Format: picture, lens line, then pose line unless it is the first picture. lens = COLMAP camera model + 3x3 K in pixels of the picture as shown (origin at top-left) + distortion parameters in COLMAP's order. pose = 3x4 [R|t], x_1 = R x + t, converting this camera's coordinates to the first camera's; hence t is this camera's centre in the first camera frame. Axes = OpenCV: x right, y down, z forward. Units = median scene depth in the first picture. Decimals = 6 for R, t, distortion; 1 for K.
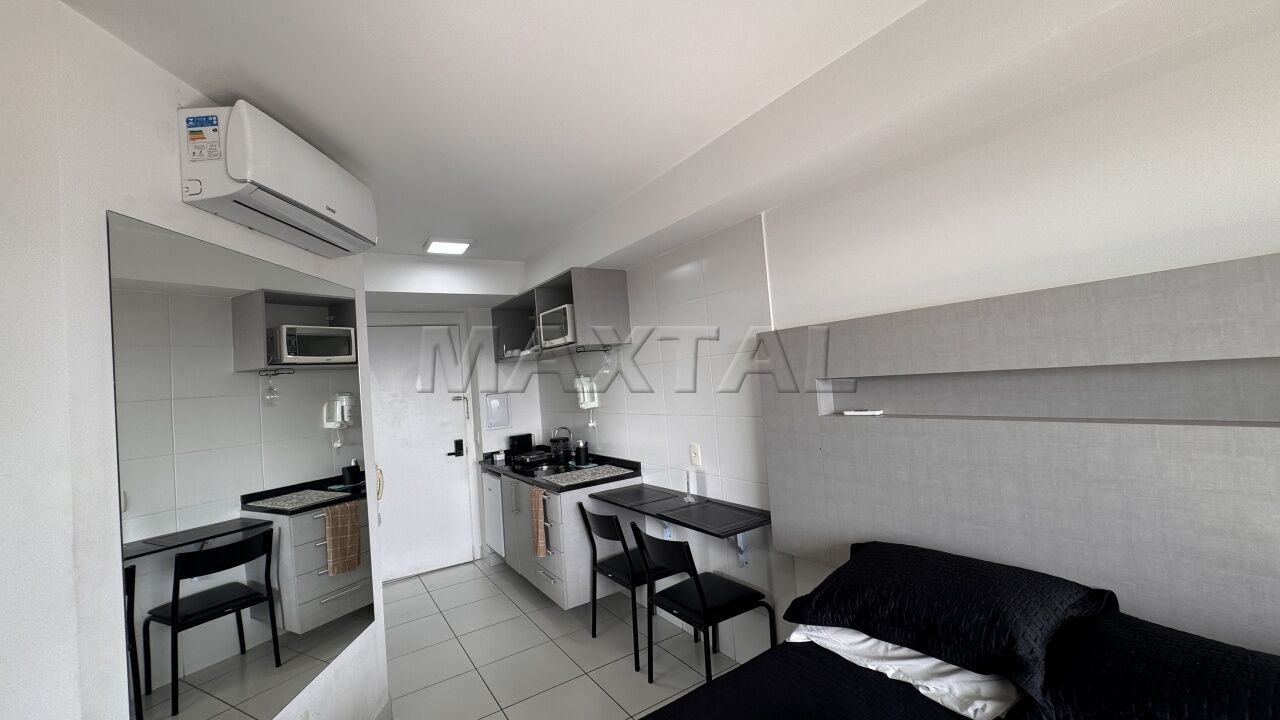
lens RADIAL K [[510.9, 0, 640.7], [0, 510.9, 359.3], [0, 0, 1]] dist [-0.003608, 0.000453]
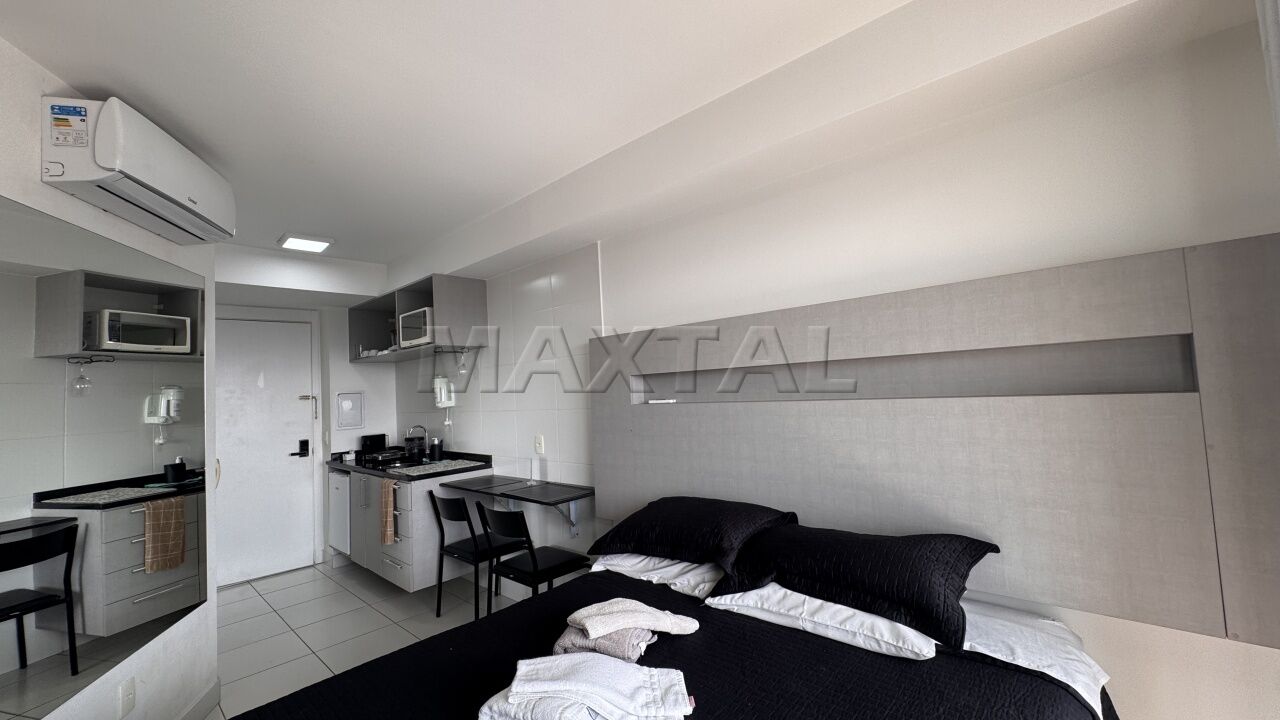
lens RADIAL K [[510.9, 0, 640.0], [0, 510.9, 359.5], [0, 0, 1]] dist [-0.003608, 0.000453]
pose [[0.970083, 0.041505, 0.239198, 0.038884], [-0.032806, 0.998651, -0.040239, 0.030966], [-0.240546, 0.031188, 0.970137, -0.151114]]
